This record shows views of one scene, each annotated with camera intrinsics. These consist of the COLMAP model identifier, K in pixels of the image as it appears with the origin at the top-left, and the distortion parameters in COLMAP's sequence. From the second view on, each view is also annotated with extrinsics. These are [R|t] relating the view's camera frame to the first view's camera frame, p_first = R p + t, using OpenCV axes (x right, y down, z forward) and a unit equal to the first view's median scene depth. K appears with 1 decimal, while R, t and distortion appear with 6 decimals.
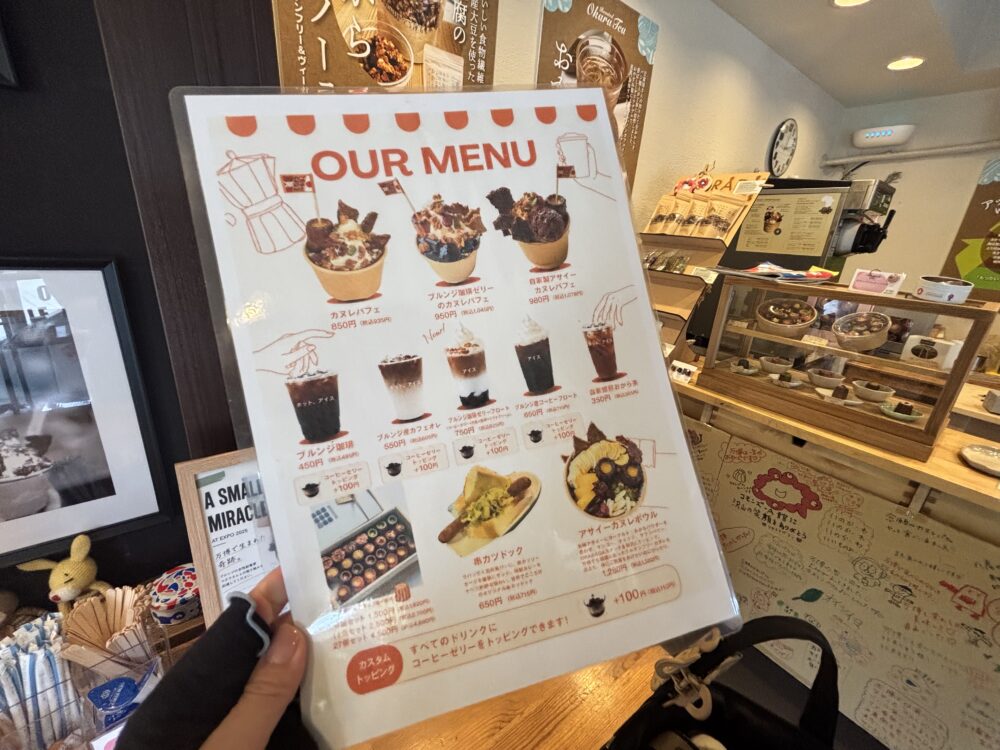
lens RADIAL K [[408.3, 0, 499.8], [0, 408.3, 375.1], [0, 0, 1]] dist [-0.001228, 0.000524]
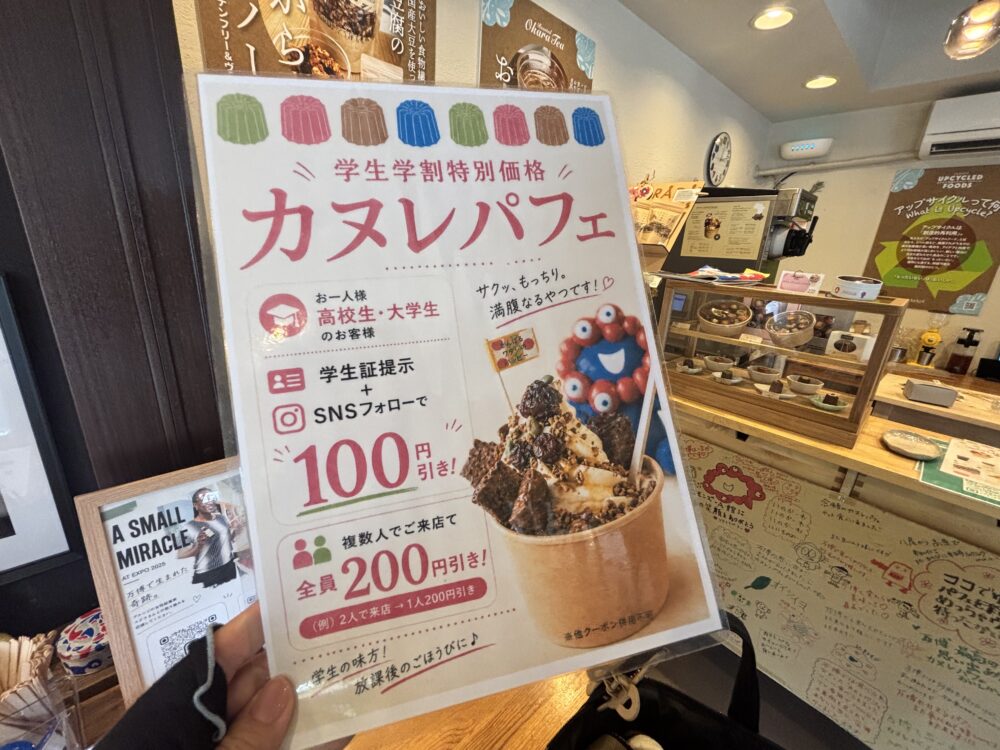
lens RADIAL K [[408.3, 0, 499.1], [0, 408.3, 375.6], [0, 0, 1]] dist [-0.001228, 0.000524]
pose [[0.995830, -0.041138, 0.081421, 0.034772], [0.042855, 0.998892, -0.019452, 0.002649], [-0.080531, 0.022860, 0.996490, 0.004079]]
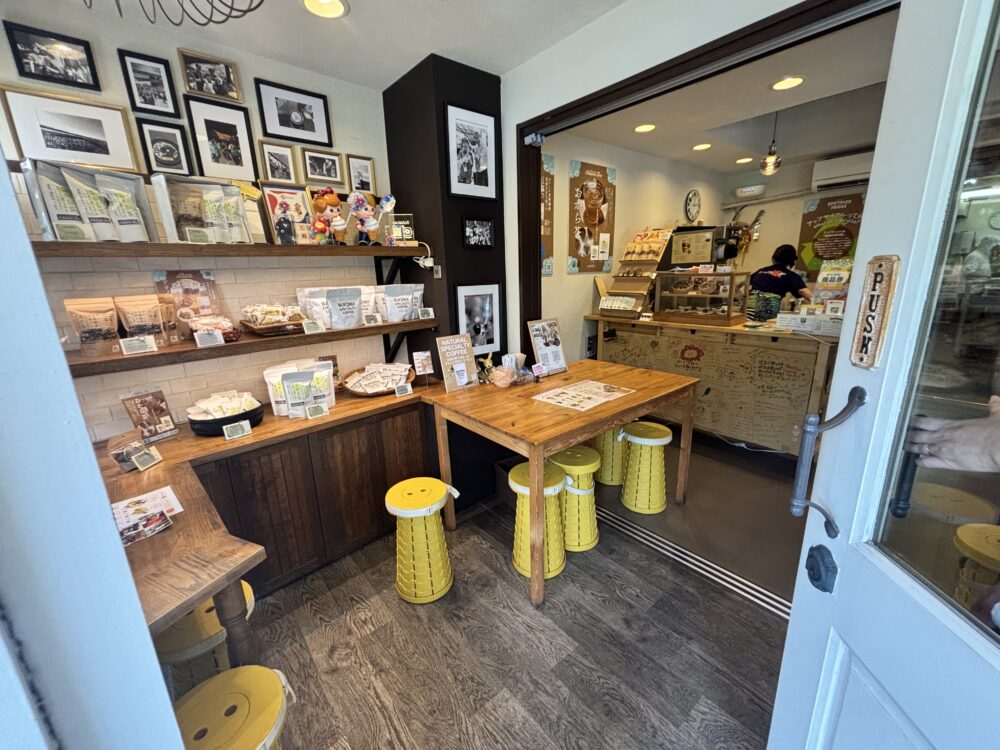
lens RADIAL K [[408.3, 0, 500.7], [0, 408.3, 375.7], [0, 0, 1]] dist [-0.001228, 0.000524]
pose [[0.993422, -0.113337, 0.016385, -0.549720], [0.114331, 0.989725, -0.085866, 0.516763], [-0.006485, 0.087174, 0.996172, -1.541794]]
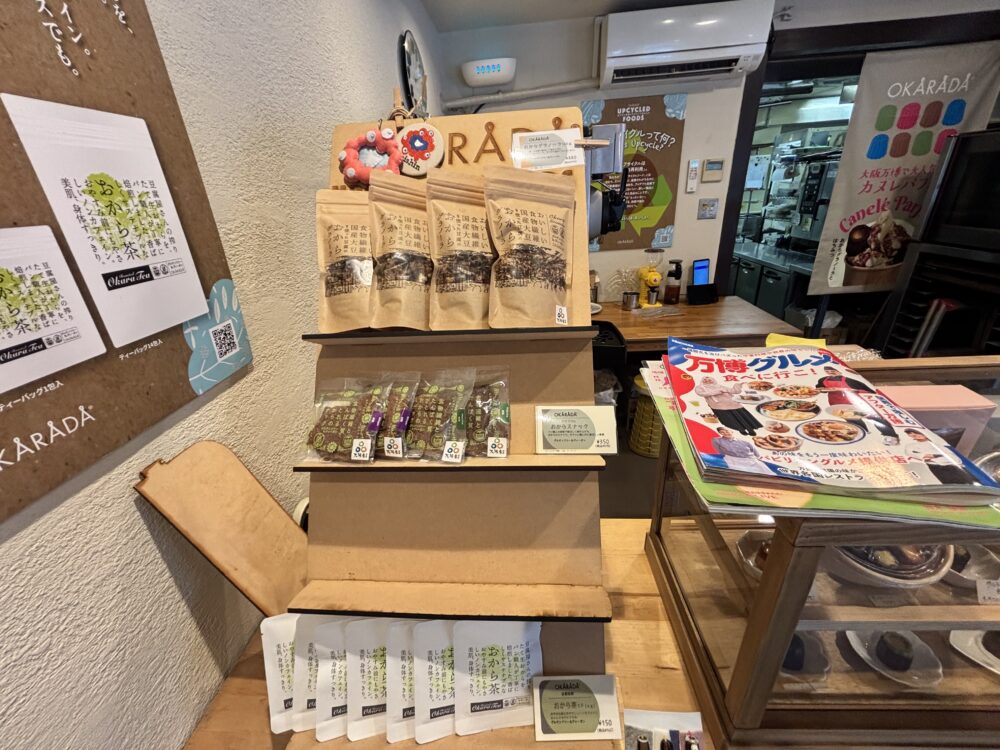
lens RADIAL K [[408.3, 0, 496.0], [0, 408.3, 372.3], [0, 0, 1]] dist [-0.001228, 0.000524]
pose [[0.641930, -0.415110, 0.644678, 0.330946], [0.358557, 0.905699, 0.226153, -0.492627], [-0.677763, 0.085979, 0.730236, 1.011543]]
